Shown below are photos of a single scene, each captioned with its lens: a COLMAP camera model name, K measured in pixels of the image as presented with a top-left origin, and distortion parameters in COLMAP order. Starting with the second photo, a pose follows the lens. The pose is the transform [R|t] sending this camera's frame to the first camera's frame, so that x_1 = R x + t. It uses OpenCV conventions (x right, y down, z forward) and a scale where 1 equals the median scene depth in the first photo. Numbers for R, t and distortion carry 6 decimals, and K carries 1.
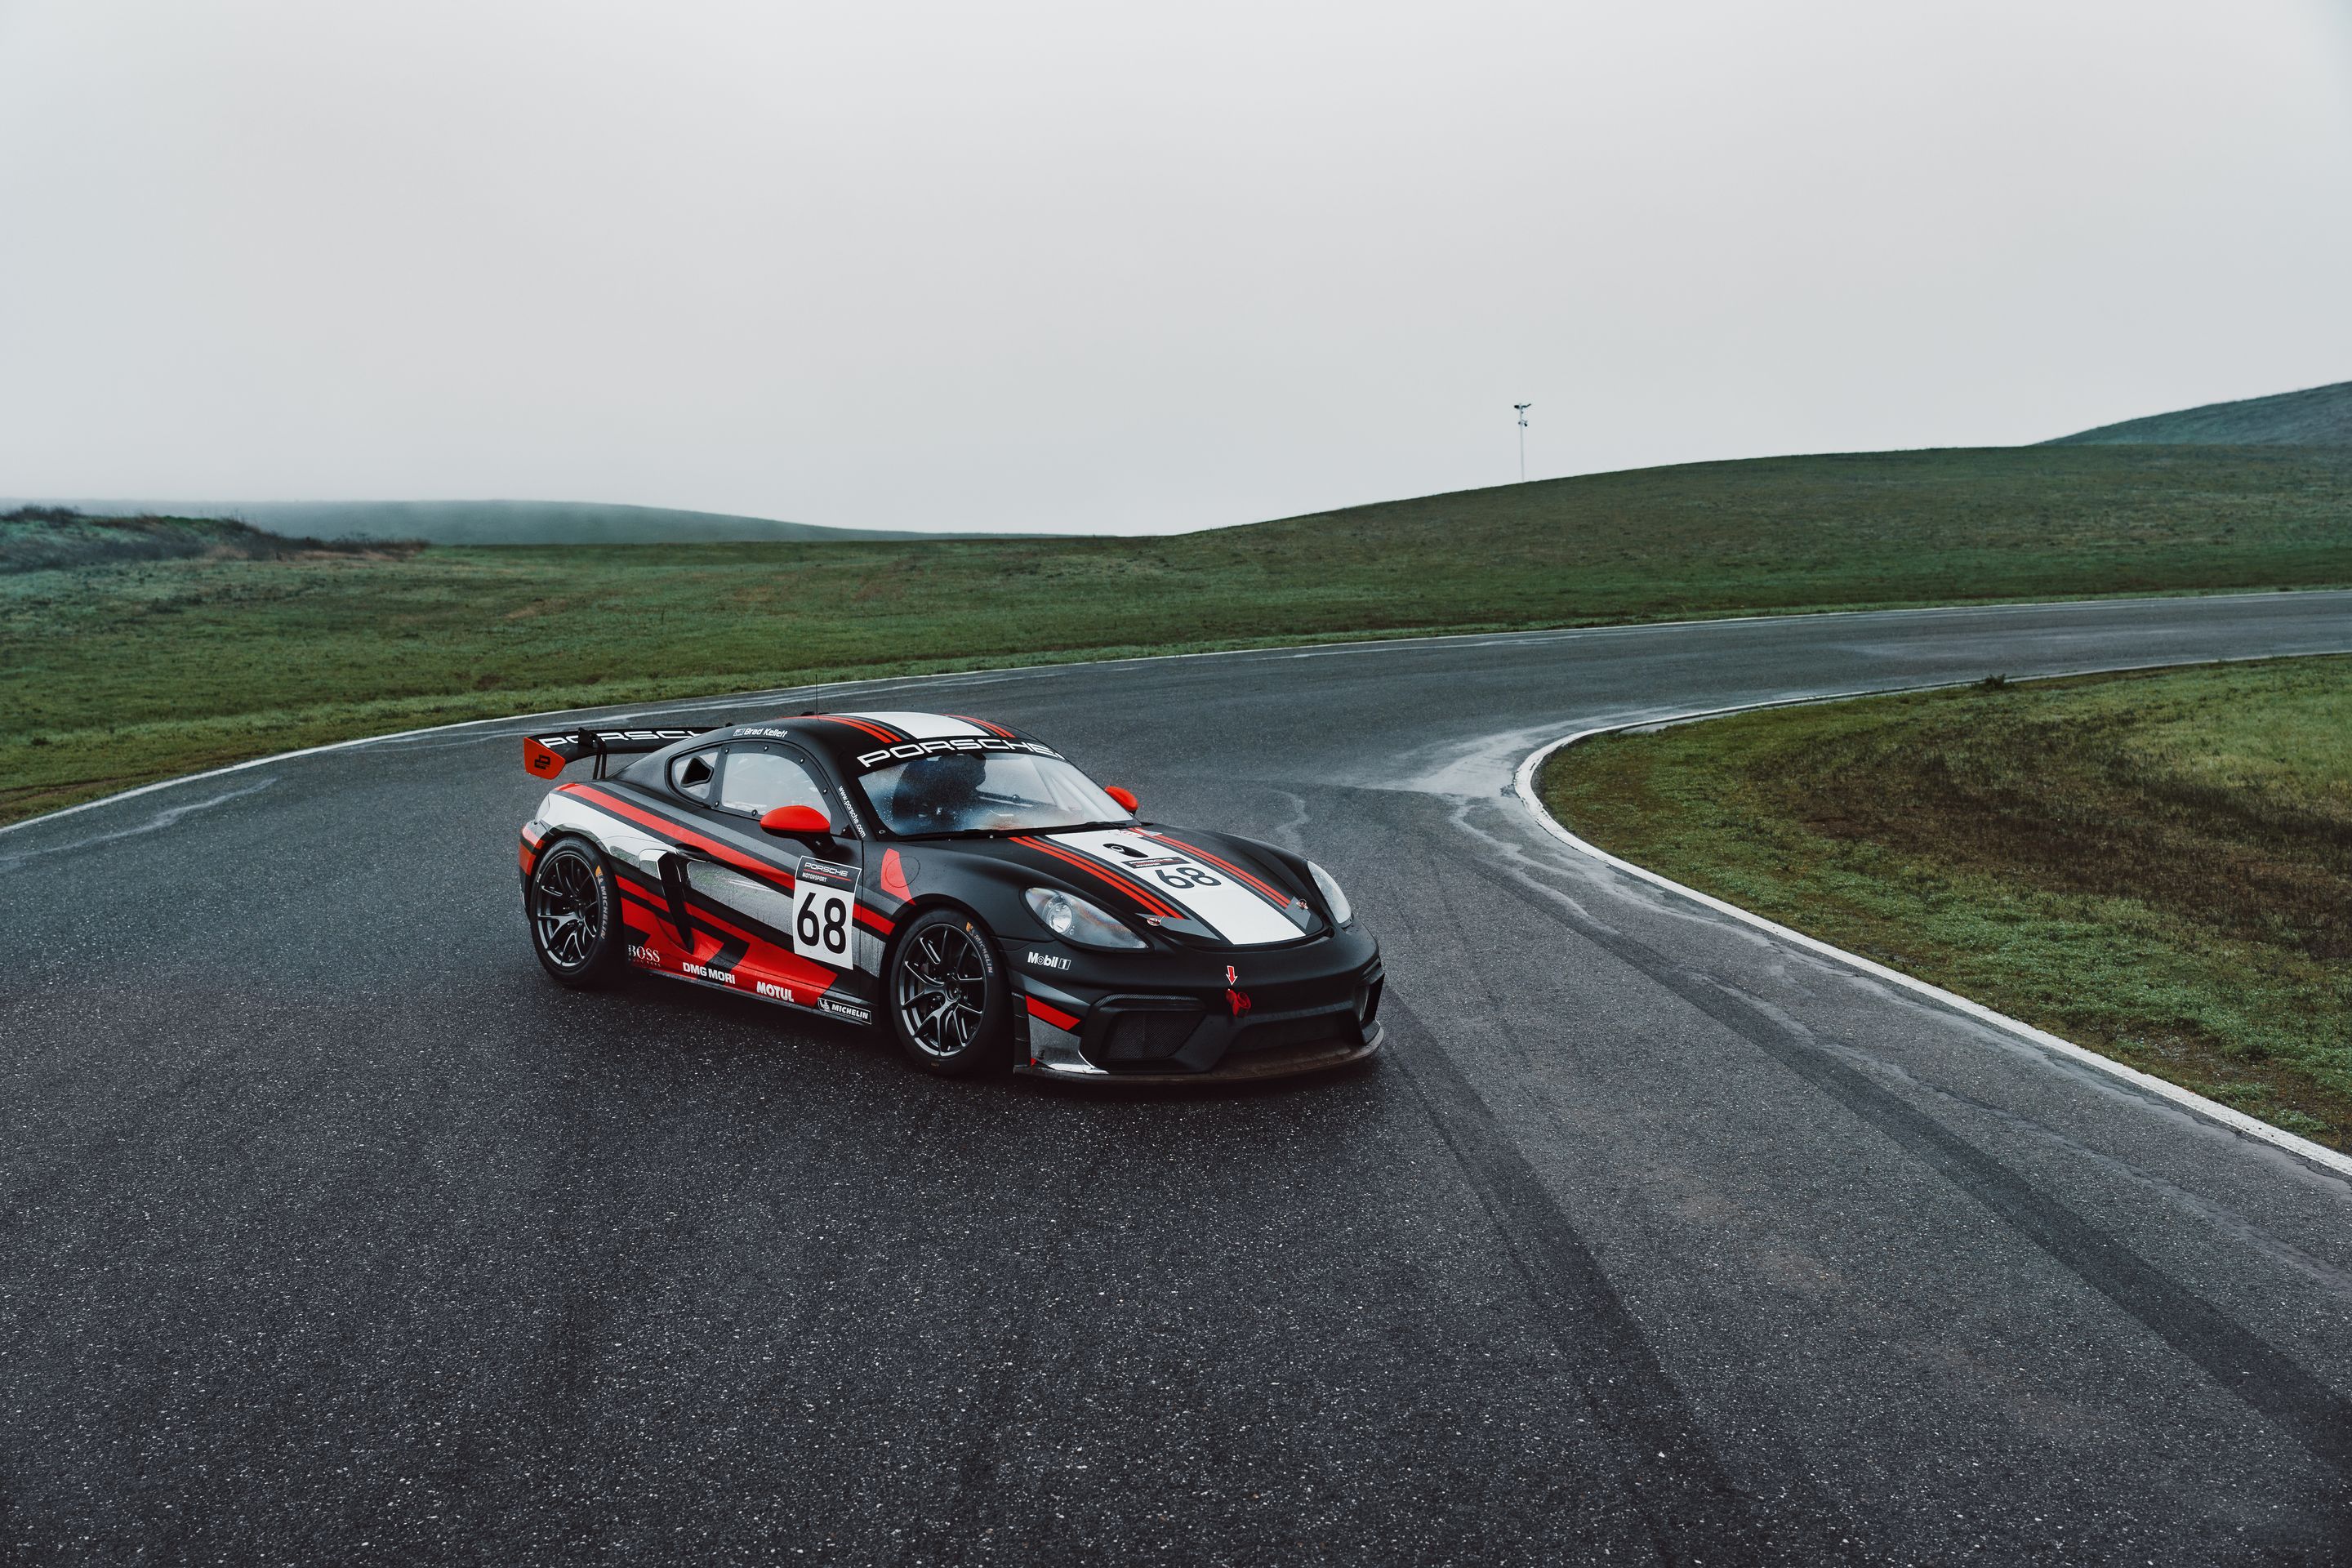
lens RADIAL K [[2811.7, 0, 1168.9], [0, 2811.7, 623.5], [0, 0, 1]] dist [-0.013601, 0.012772]
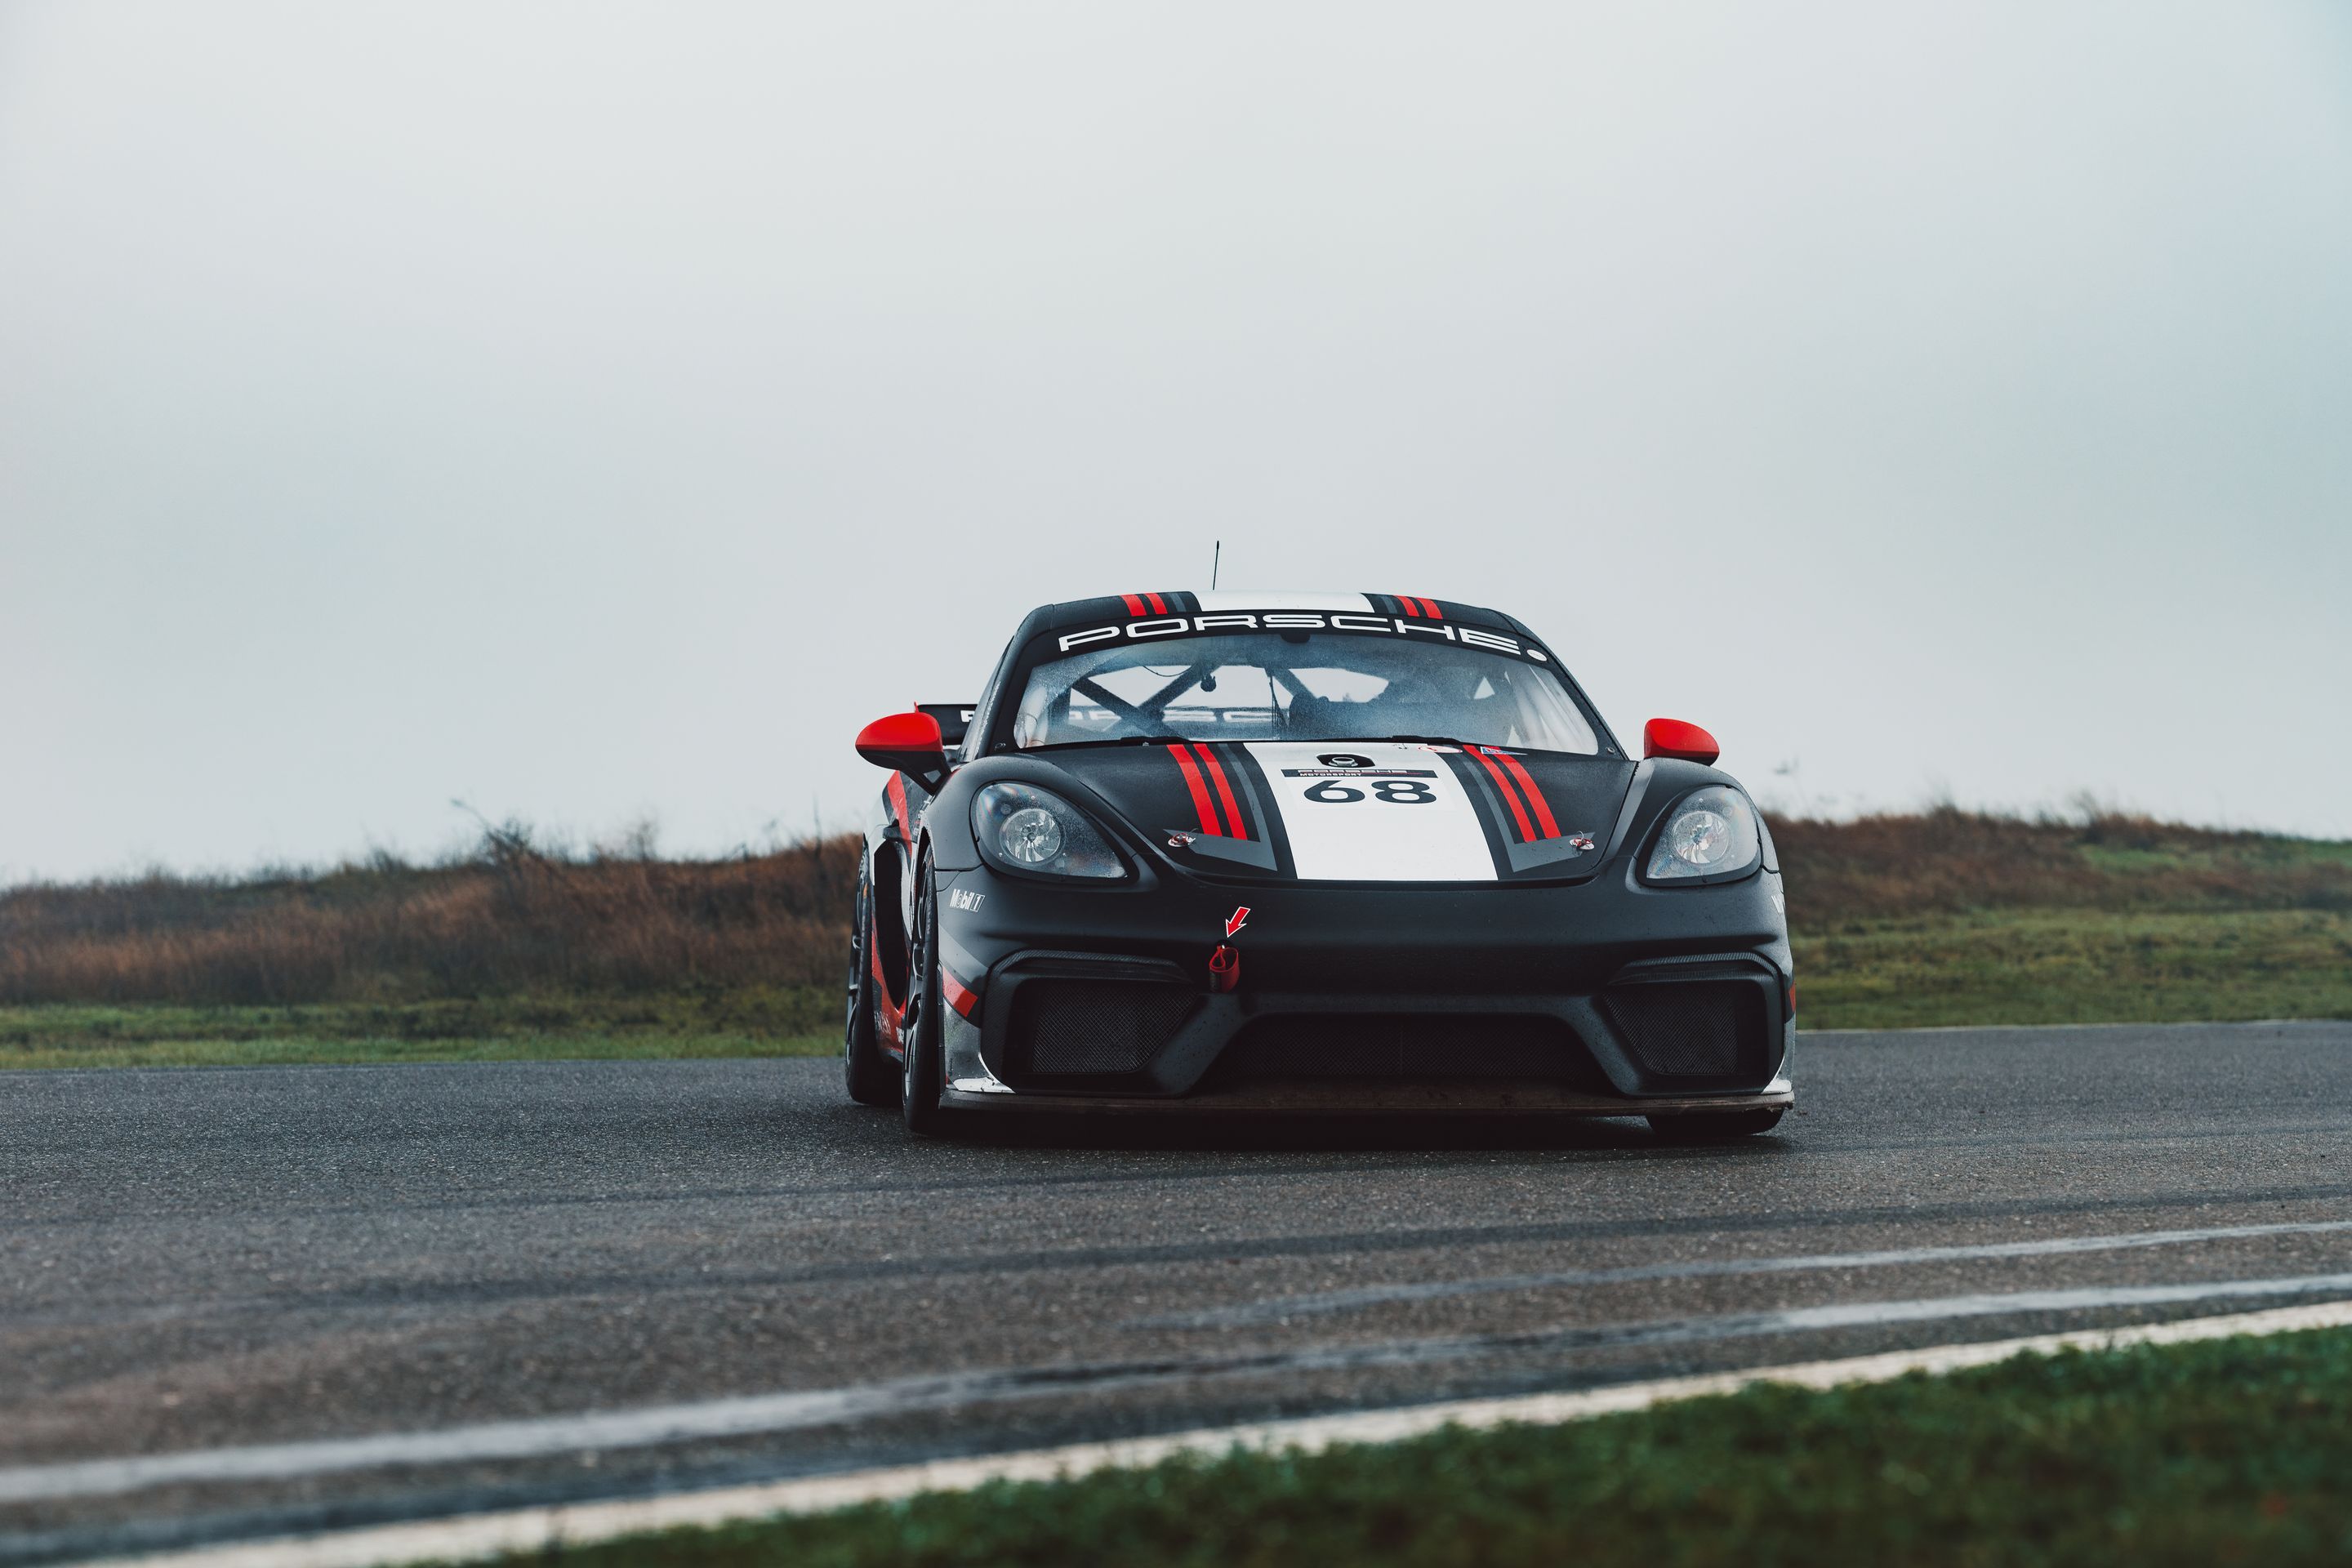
lens RADIAL K [[6270.9, 0, 1254.5], [0, 6270.9, 780.4], [0, 0, 1]] dist [0.038990, -0.075868]
pose [[0.776624, -0.040743, -0.628645, 0.671380], [-0.005089, 0.997468, -0.070934, 0.157027], [0.629944, 0.058289, 0.774450, 0.058329]]
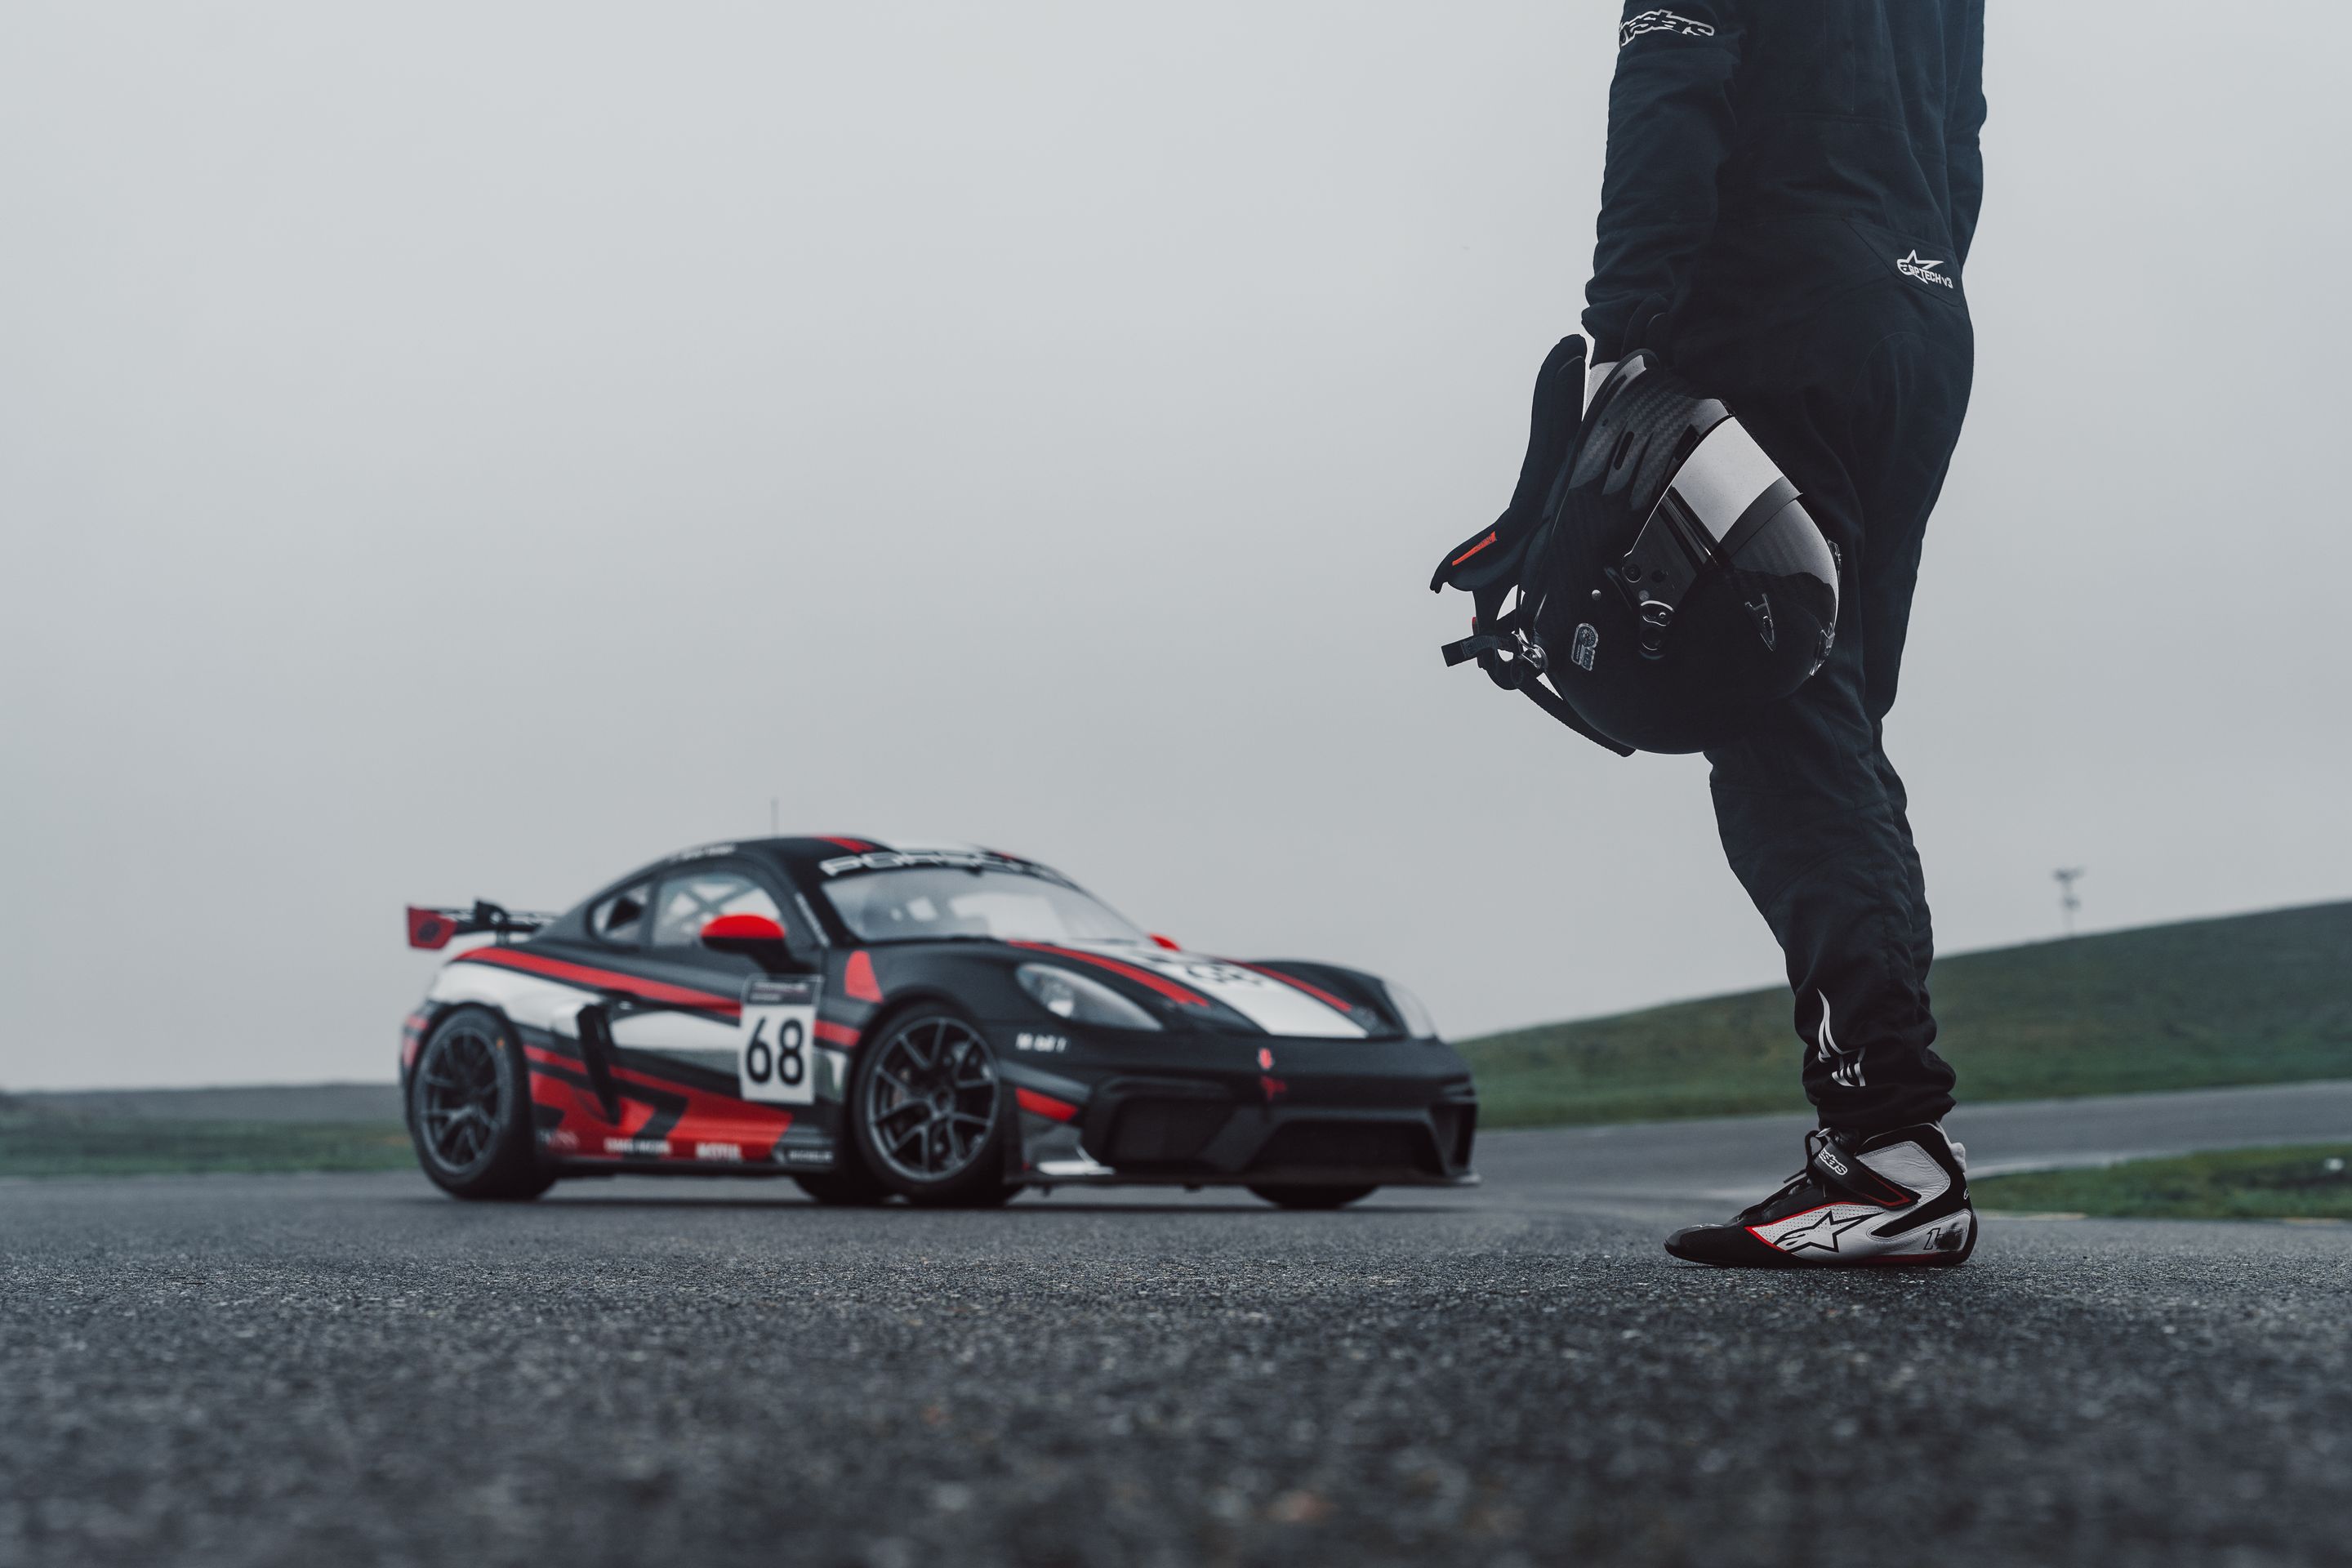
lens RADIAL K [[4991.5, 0, 1203.4], [0, 4991.5, 788.4], [0, 0, 1]] dist [0.029391, -0.178400]
pose [[0.997986, -0.022946, -0.059137, 0.078850], [0.016151, 0.993473, -0.112919, 0.180374], [0.061342, 0.111737, 0.991843, -0.387838]]
